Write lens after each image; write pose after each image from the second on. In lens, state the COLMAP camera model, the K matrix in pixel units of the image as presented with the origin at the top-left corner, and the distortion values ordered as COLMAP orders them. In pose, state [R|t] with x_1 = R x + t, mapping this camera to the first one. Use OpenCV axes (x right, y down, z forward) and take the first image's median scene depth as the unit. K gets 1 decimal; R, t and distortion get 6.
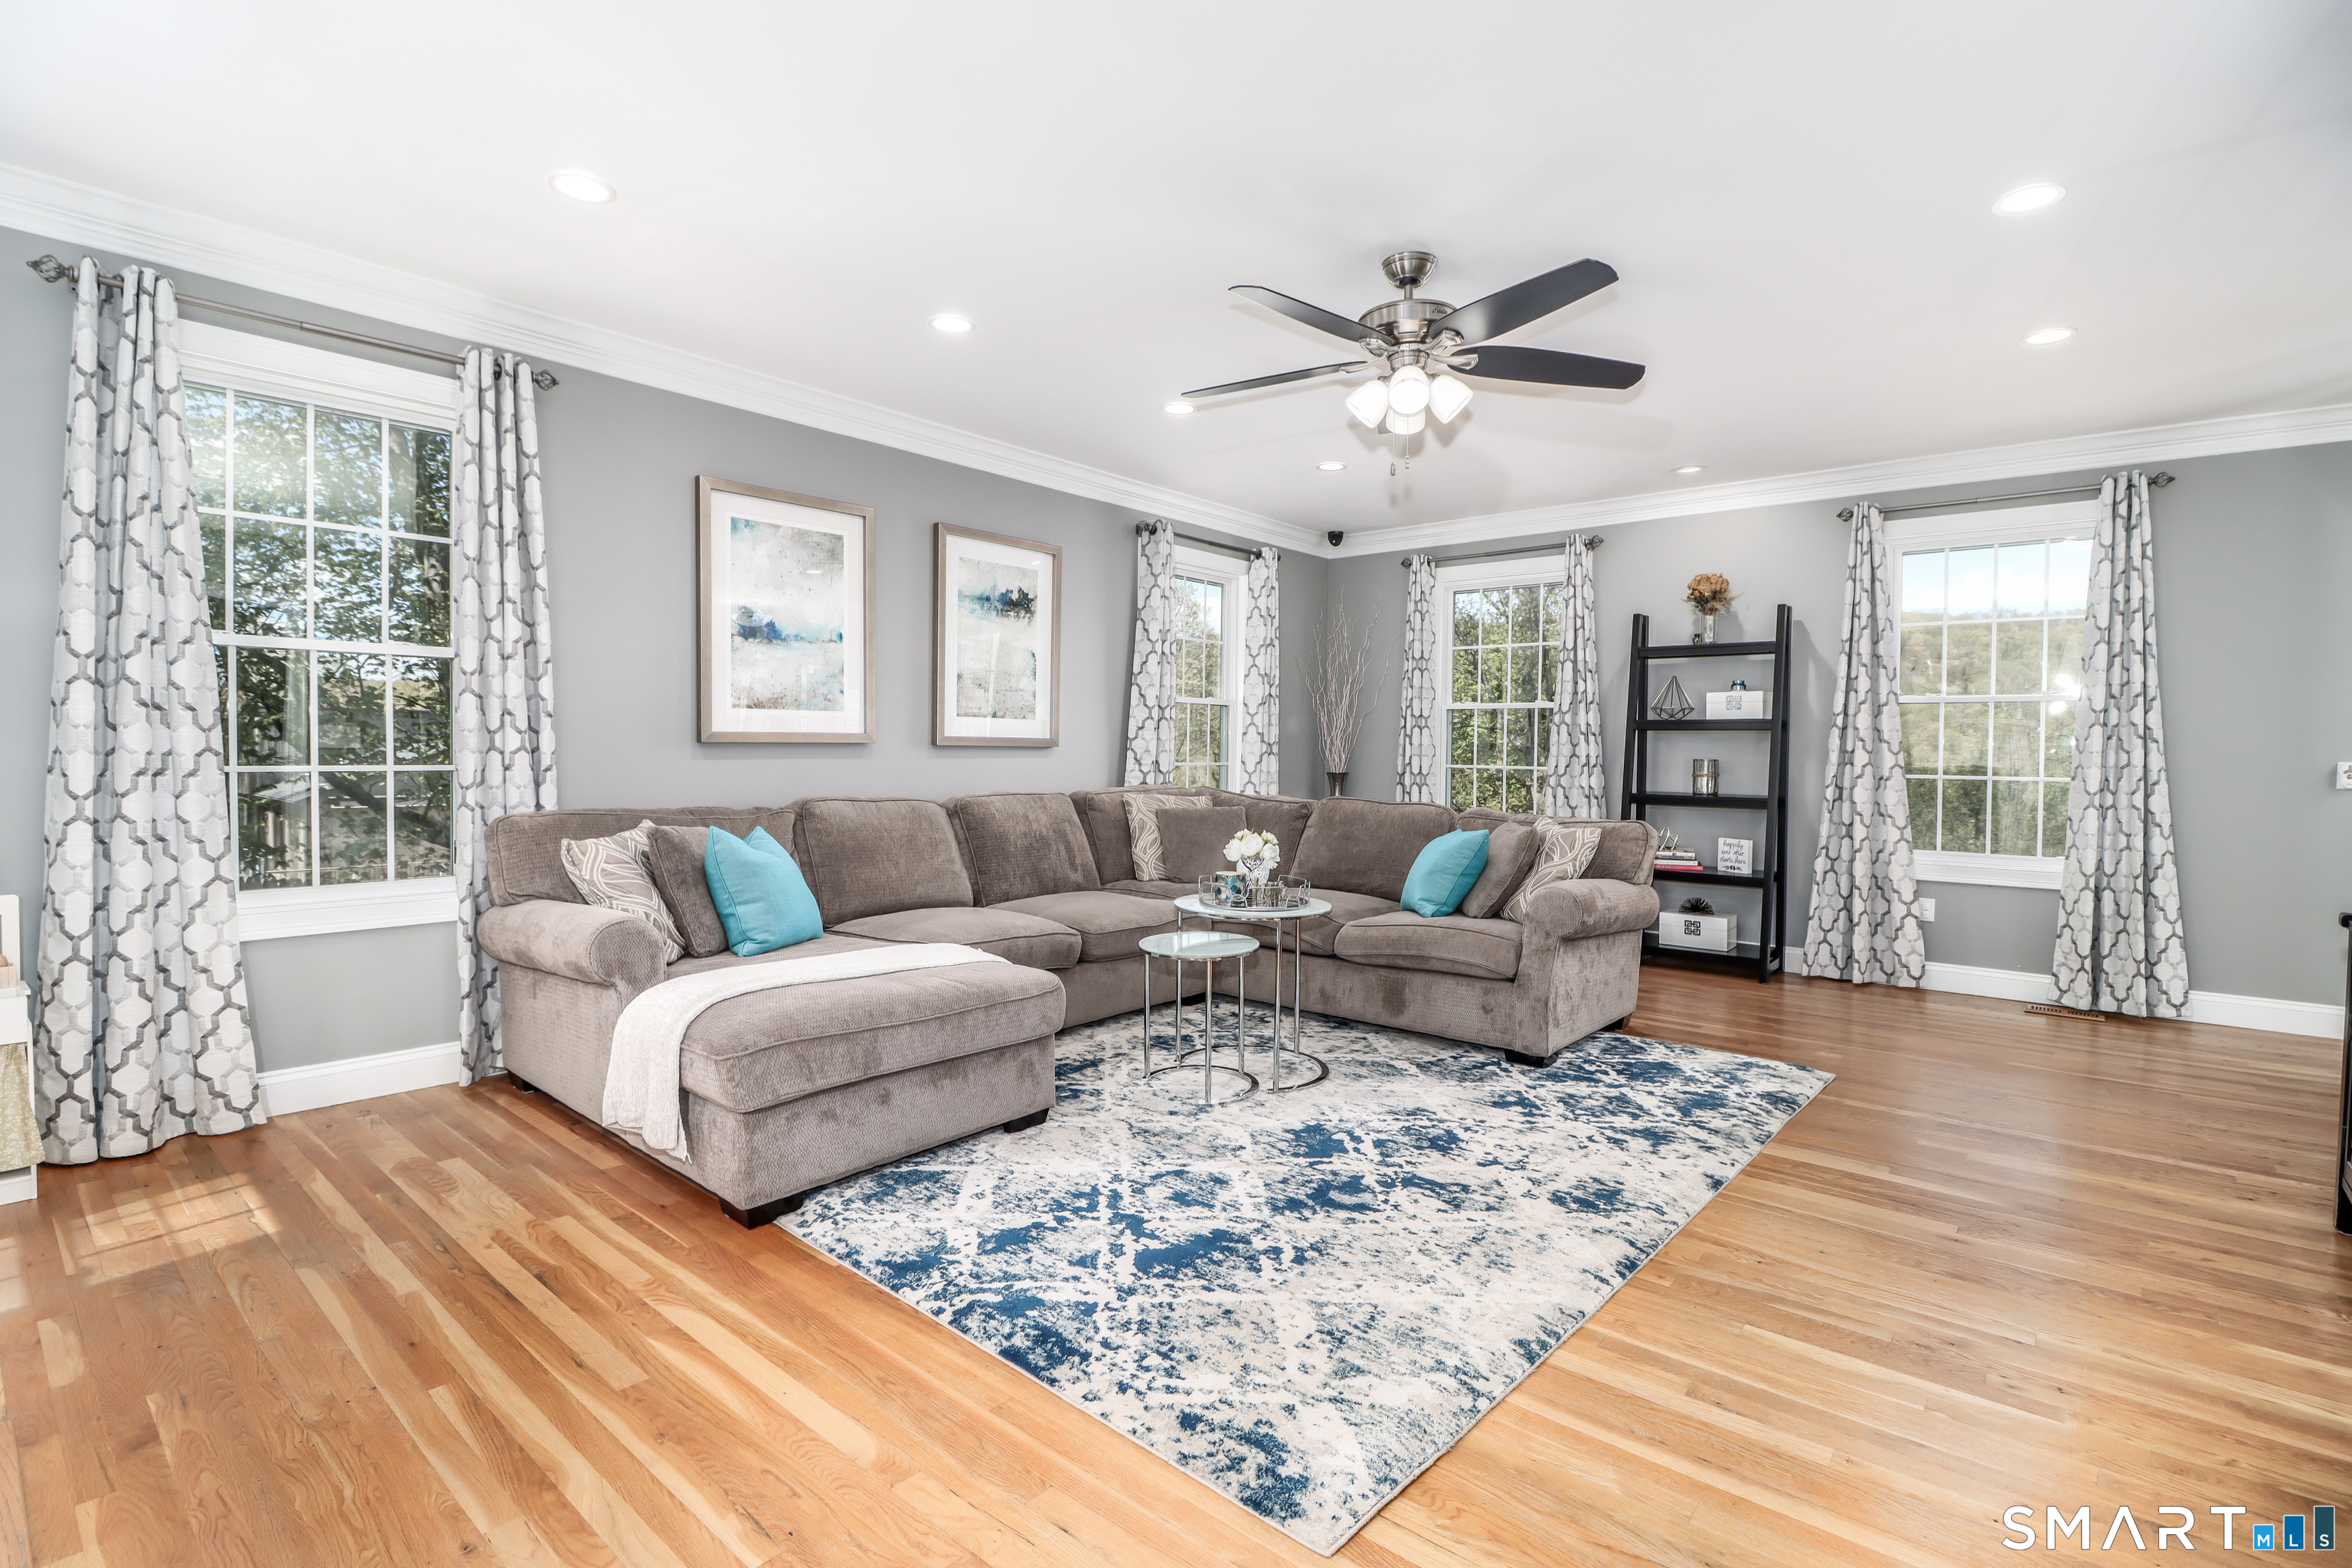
lens RADIAL K [[1090.0, 0, 1182.5], [0, 1090.0, 766.4], [0, 0, 1]] dist [-0.008200, -0.005289]
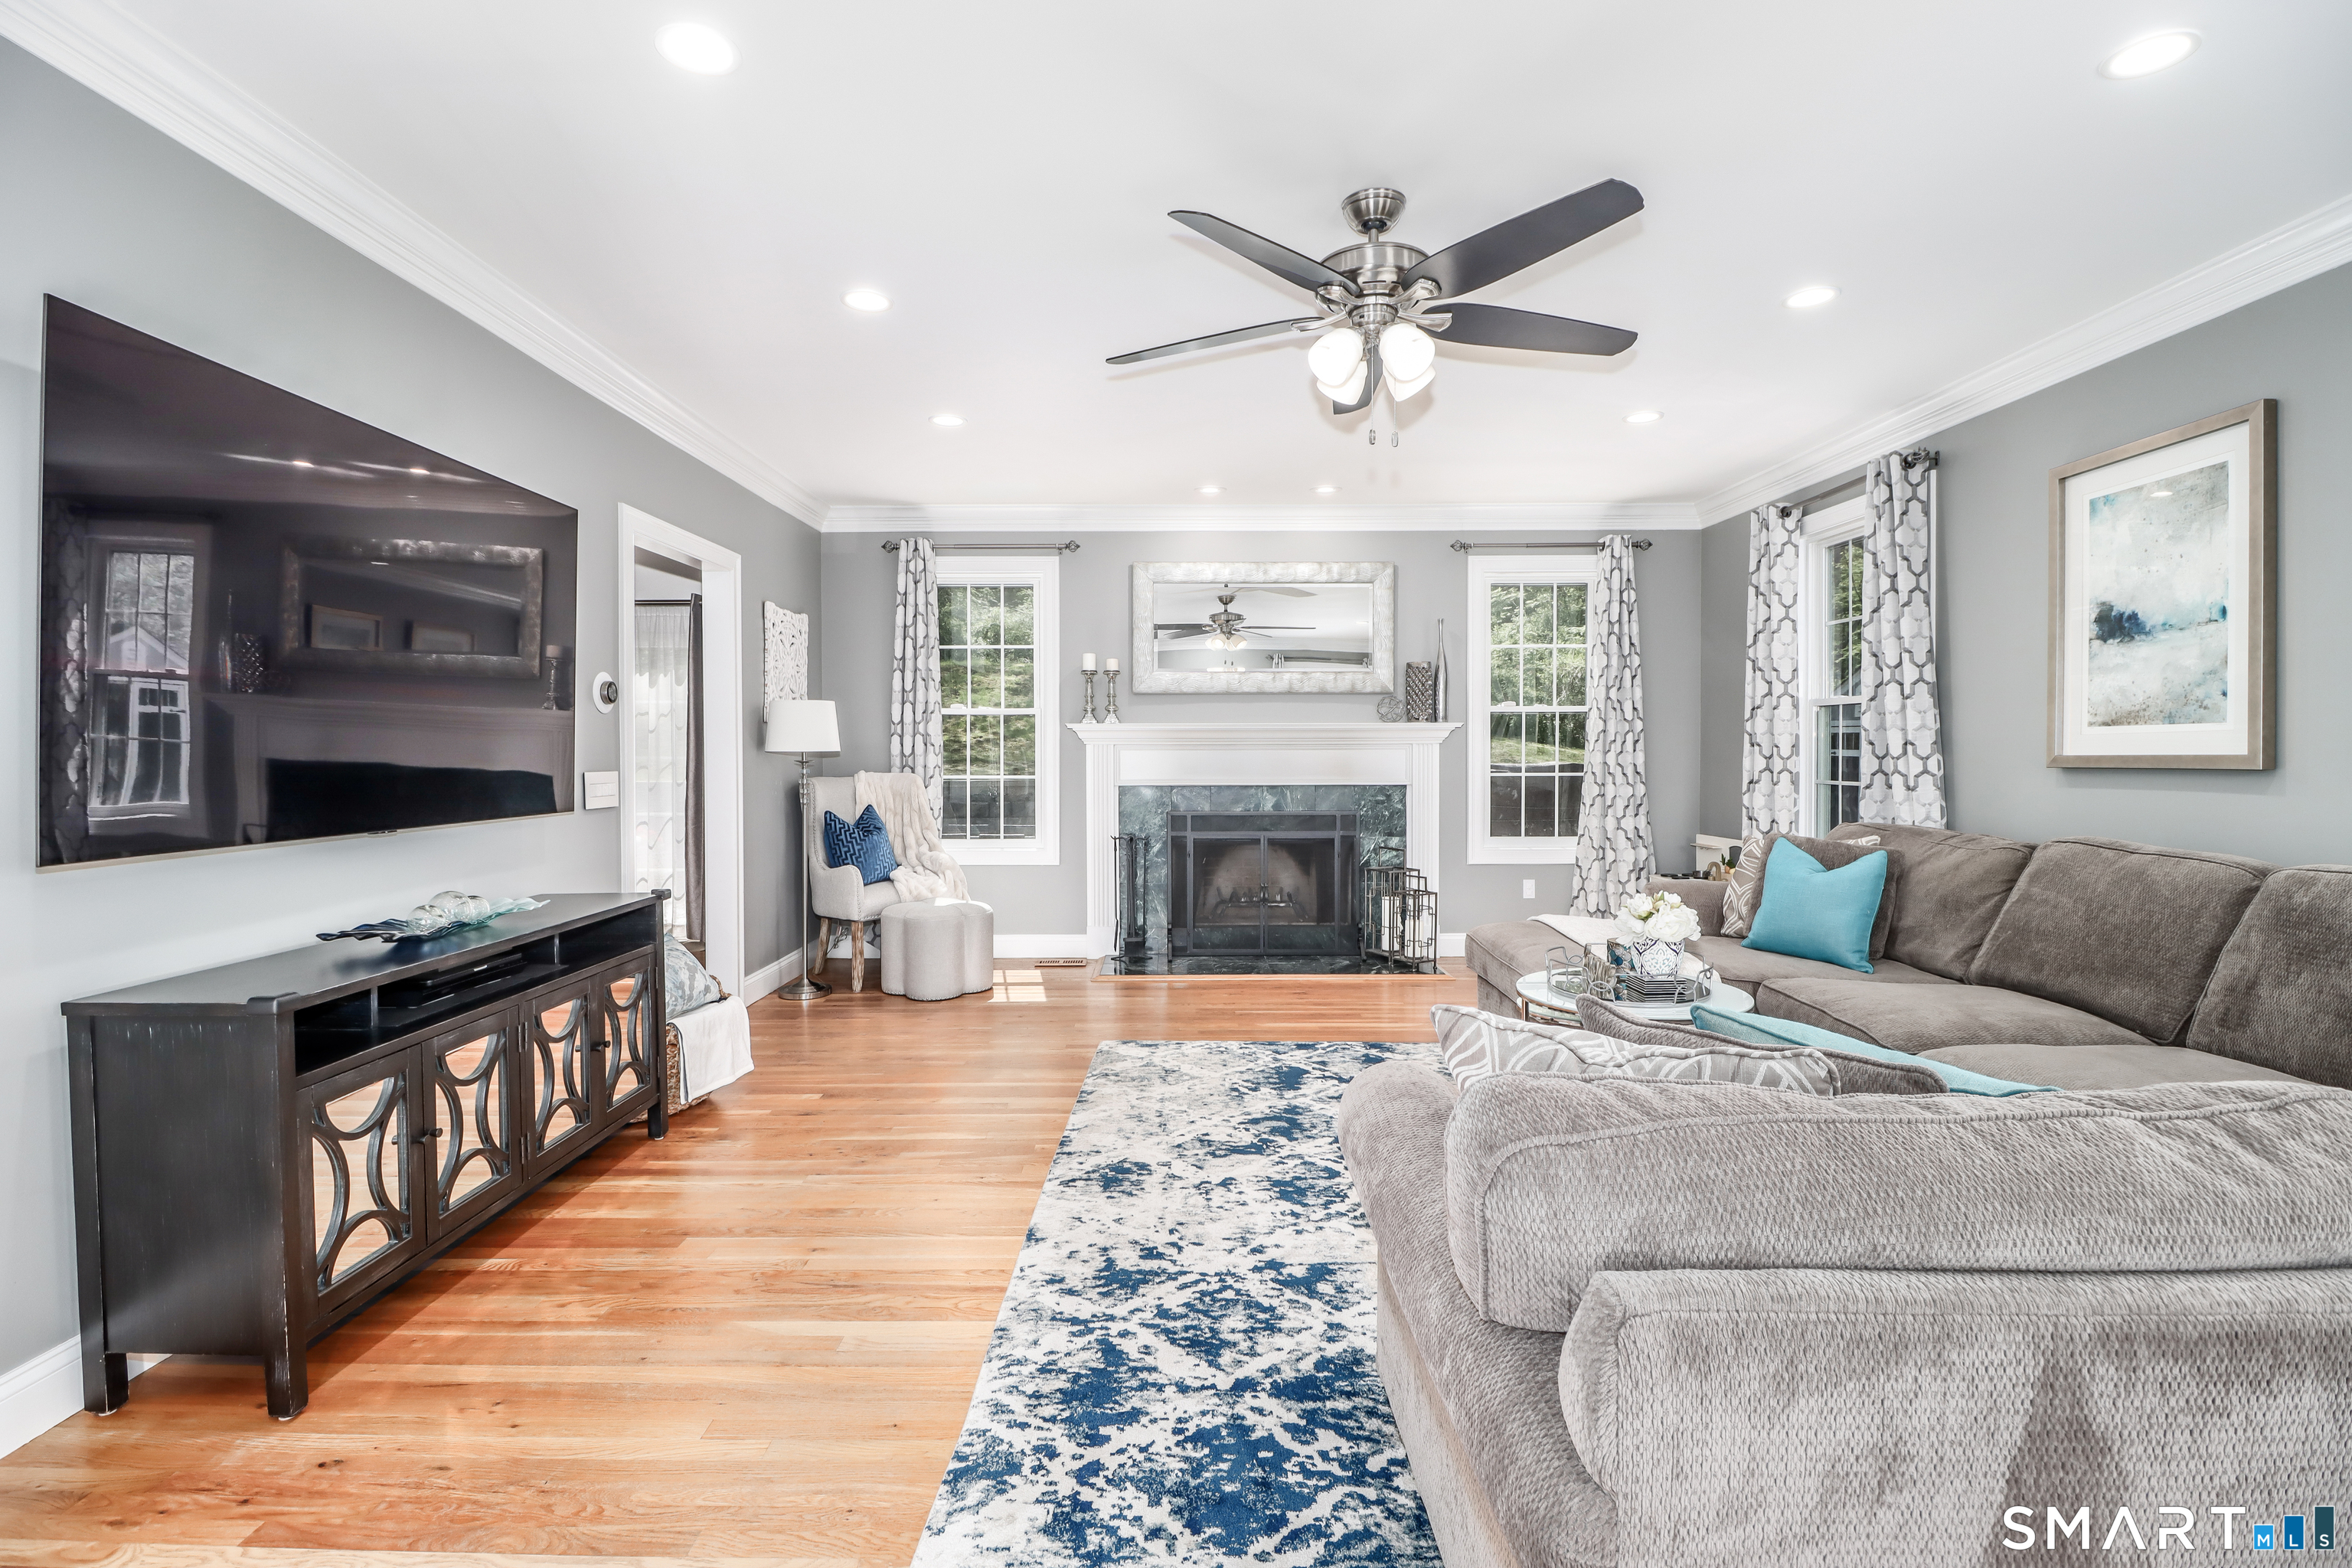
lens RADIAL K [[1090.0, 0, 1175.4], [0, 1090.0, 768.6], [0, 0, 1]] dist [-0.008200, -0.005289]
pose [[-0.761899, 0.001436, -0.647694, 0.849475], [-0.016133, 0.999645, 0.021193, -0.035297], [0.647495, 0.026597, -0.761606, 1.509547]]
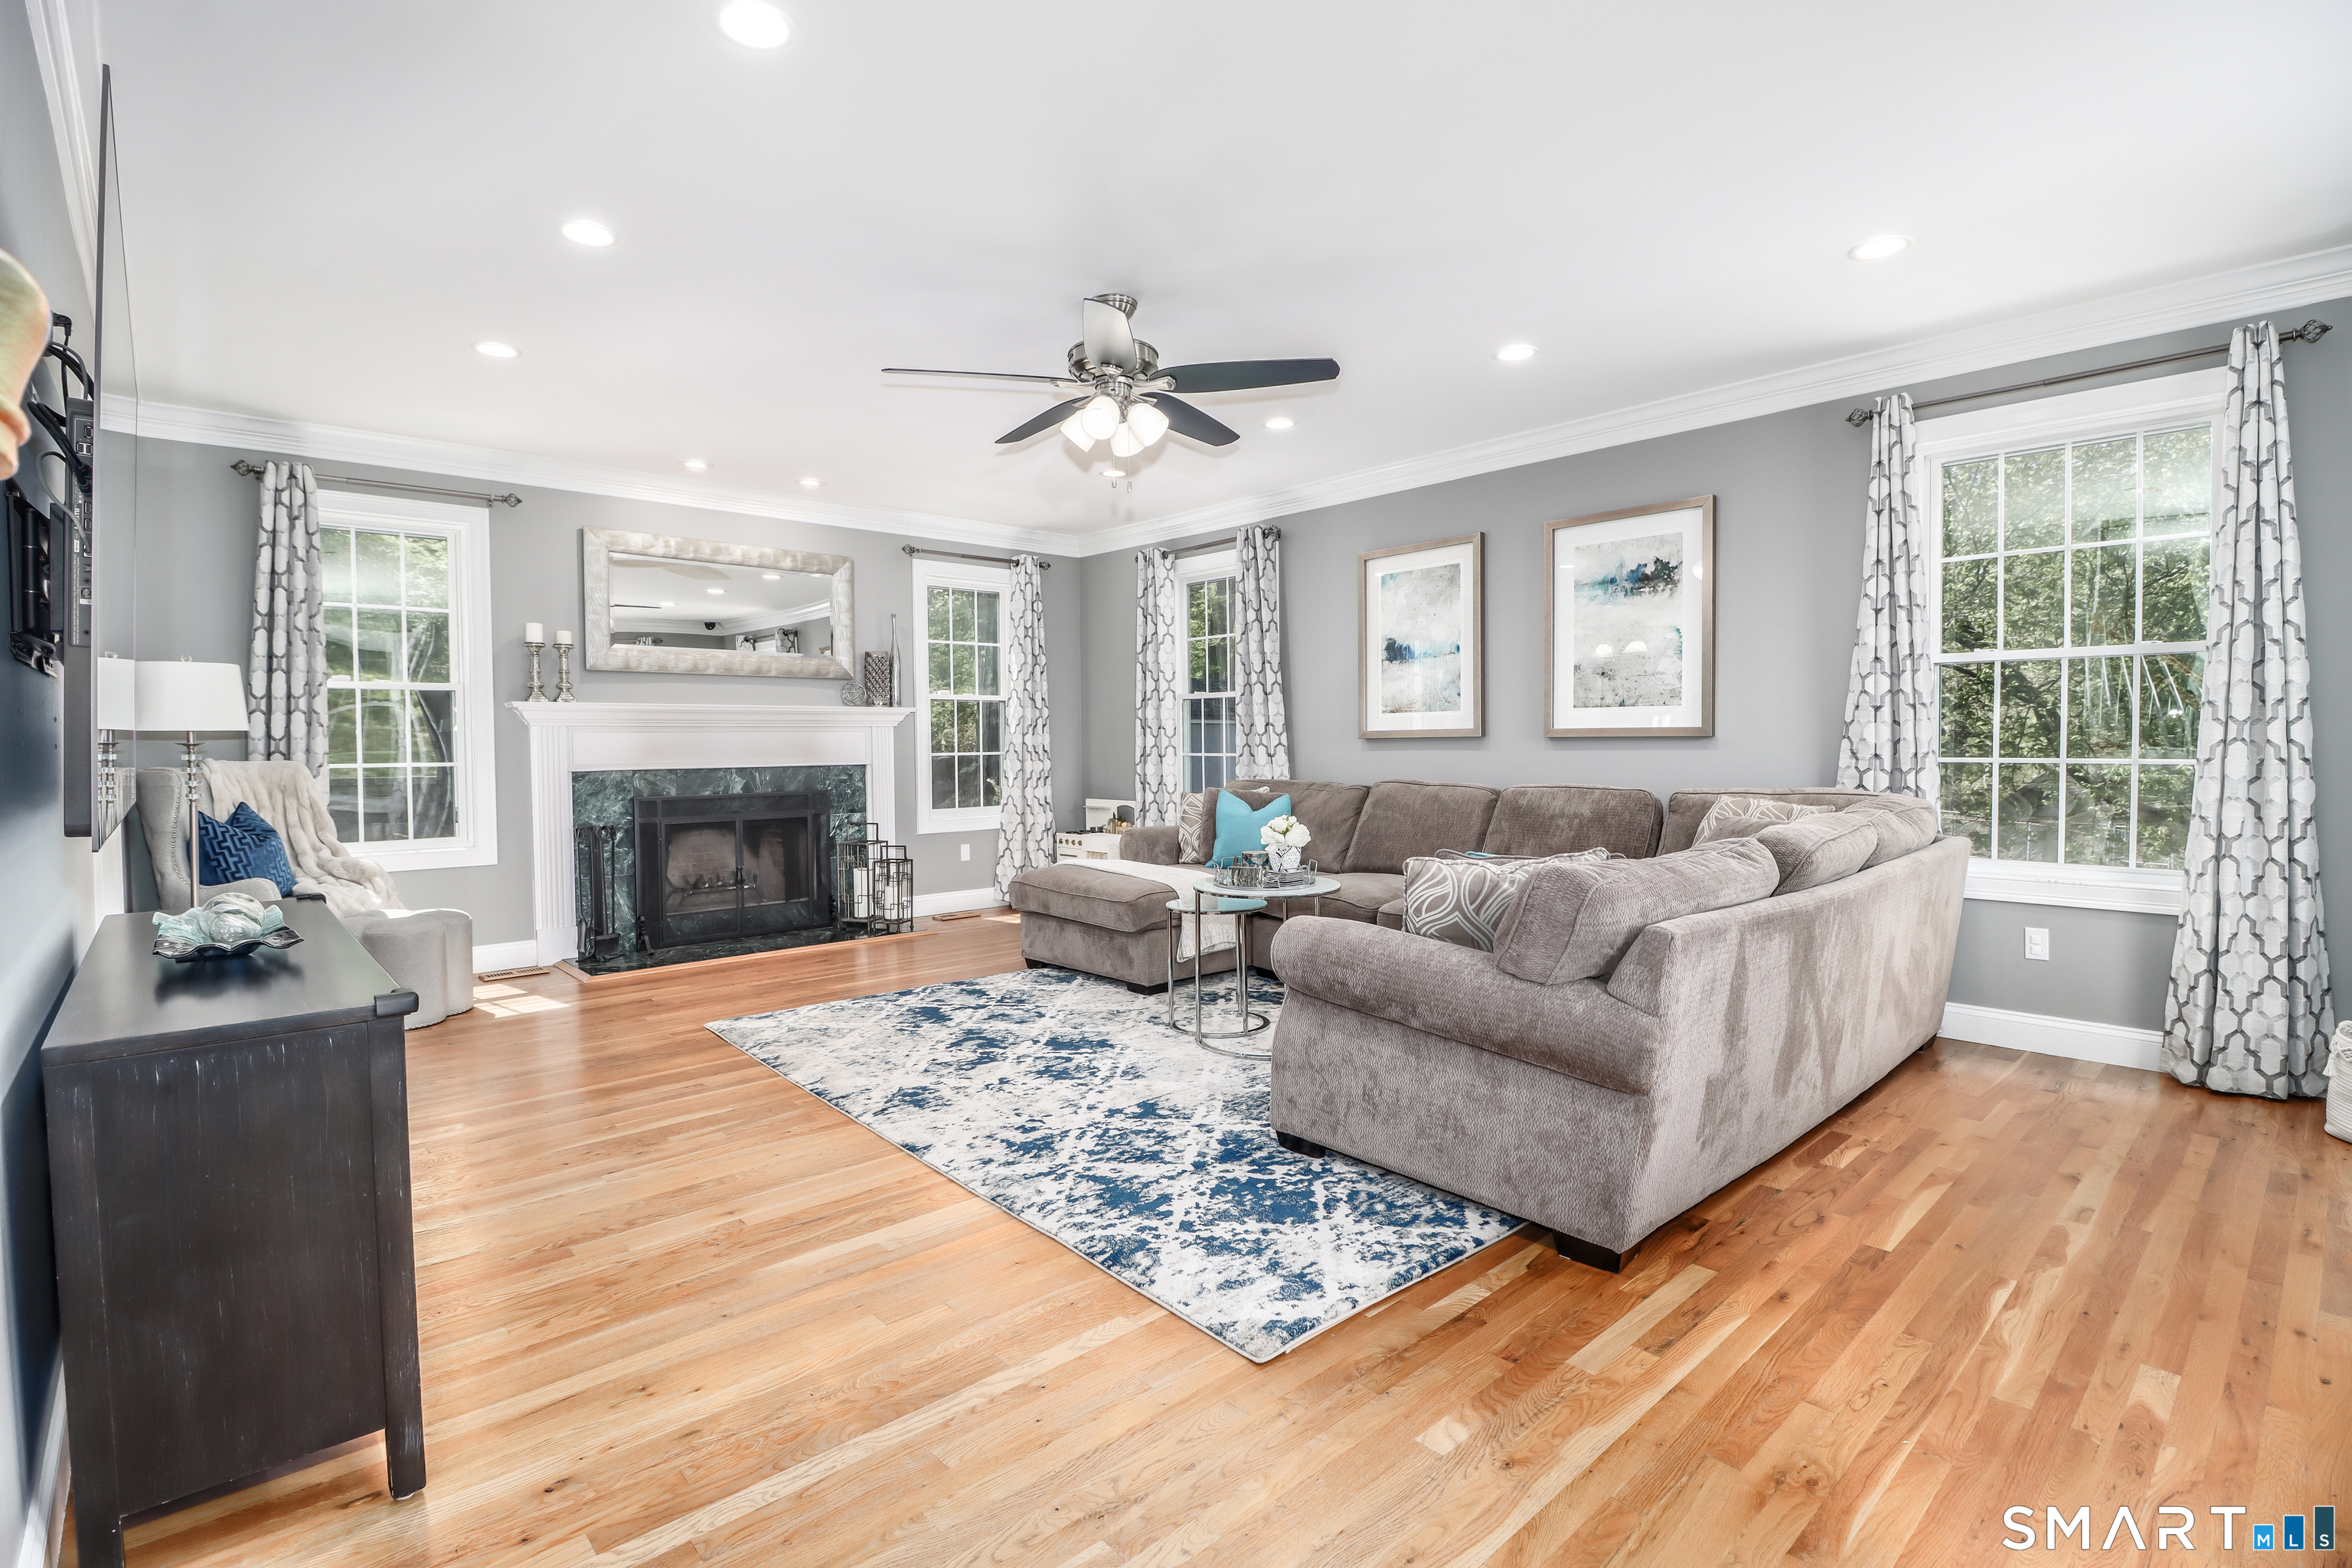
lens RADIAL K [[1090.0, 0, 1174.1], [0, 1090.0, 774.7], [0, 0, 1]] dist [-0.008200, -0.005289]
pose [[-0.127030, 0.021123, -0.991674, 1.273112], [-0.008612, 0.999712, 0.022398, -0.005685], [0.991861, 0.011386, -0.126812, 1.169027]]
